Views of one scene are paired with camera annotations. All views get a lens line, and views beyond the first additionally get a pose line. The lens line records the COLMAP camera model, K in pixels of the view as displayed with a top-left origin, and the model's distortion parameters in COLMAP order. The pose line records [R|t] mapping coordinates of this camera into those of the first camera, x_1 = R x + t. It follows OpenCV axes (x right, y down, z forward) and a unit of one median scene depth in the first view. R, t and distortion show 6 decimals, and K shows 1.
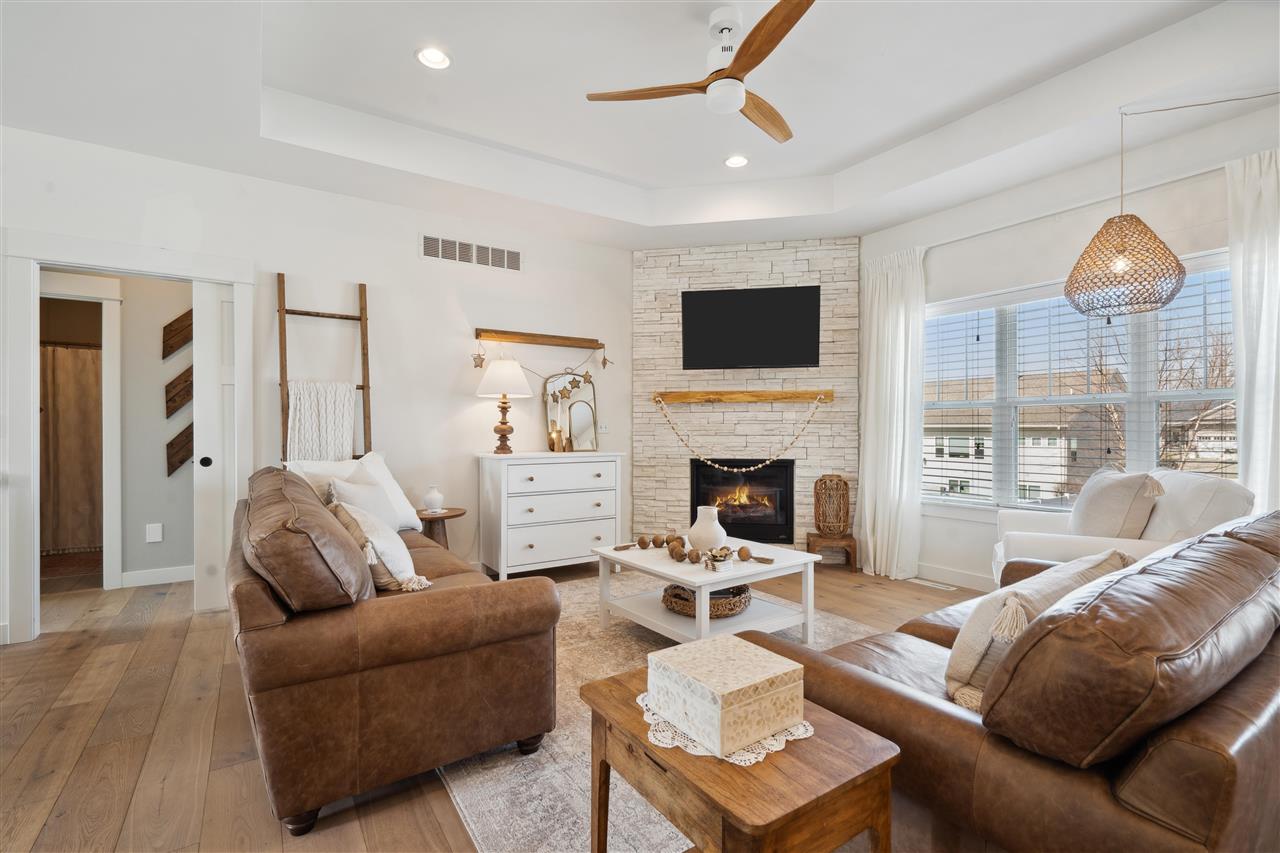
lens RADIAL K [[606.1, 0, 638.6], [0, 606.1, 423.8], [0, 0, 1]] dist [-0.008492, 0.000958]
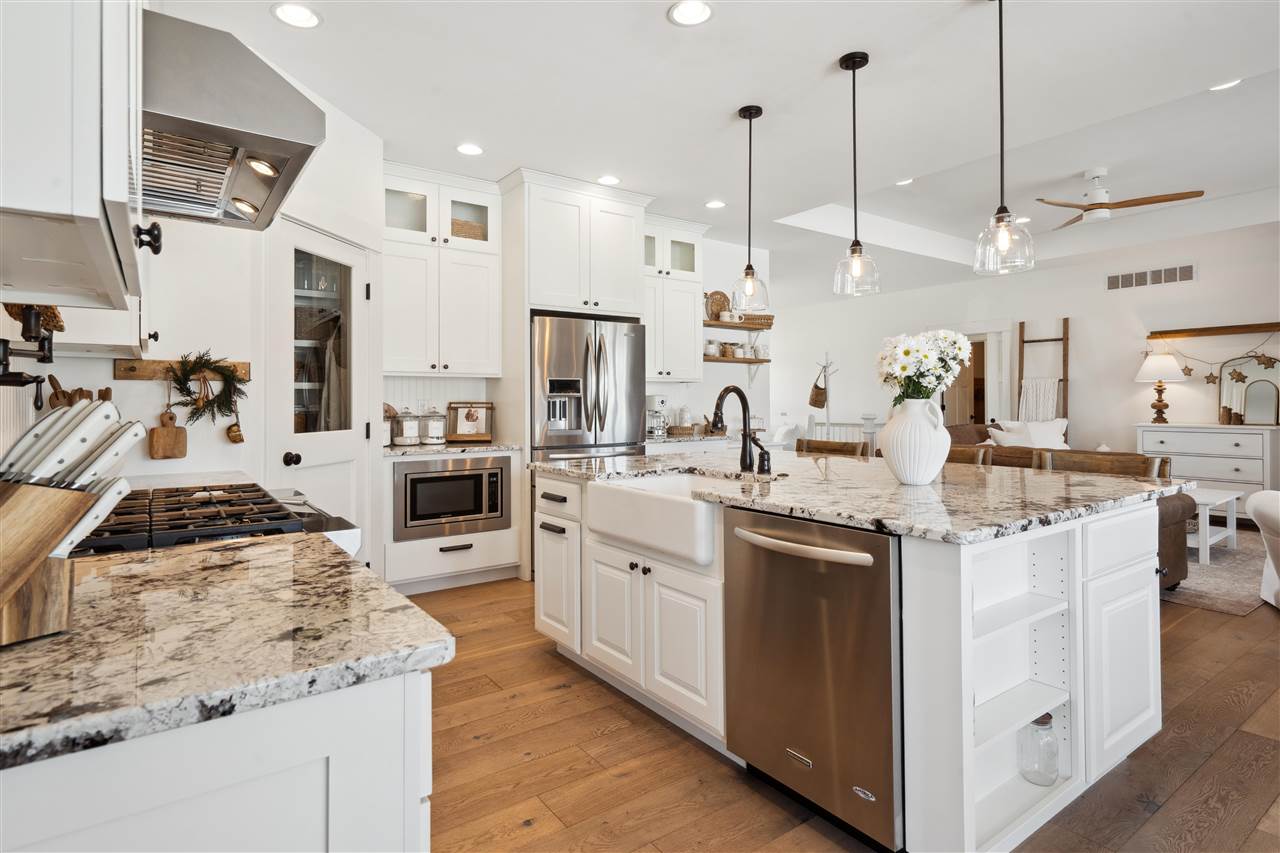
lens RADIAL K [[647.1, 0, 672.6], [0, 647.1, 398.8], [0, 0, 1]] dist [0.019748, -0.000273]
pose [[0.057152, -0.004349, -0.998356, 1.140357], [0.011283, 0.999929, -0.003710, -0.012314], [0.998302, -0.011053, 0.057197, -0.169009]]
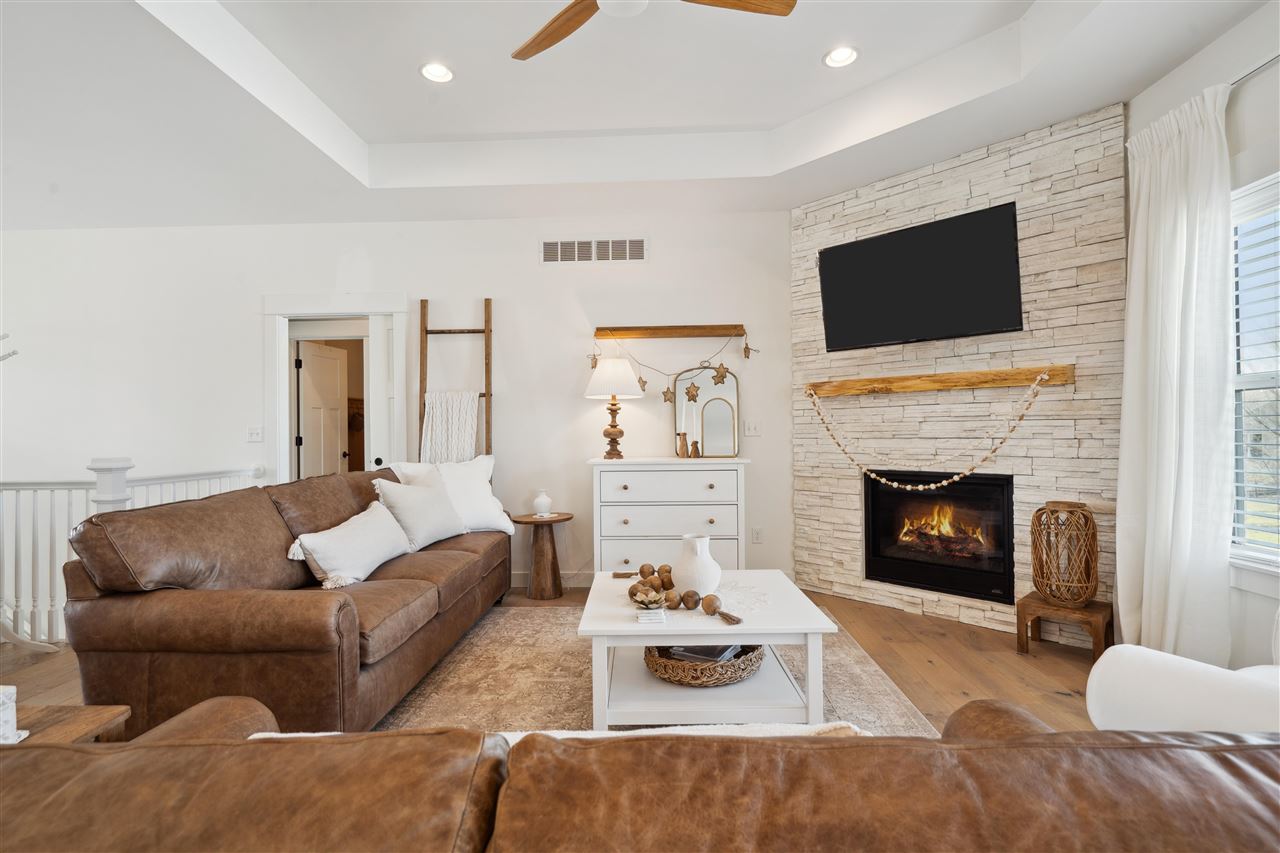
lens RADIAL K [[633.4, 0, 640.9], [0, 633.4, 424.8], [0, 0, 1]] dist [-0.004039, 0.001712]
pose [[0.796705, -0.015212, -0.604176, 0.387833], [0.016063, 0.999863, -0.003993, 0.001156], [0.604154, -0.006524, 0.796841, 0.238852]]
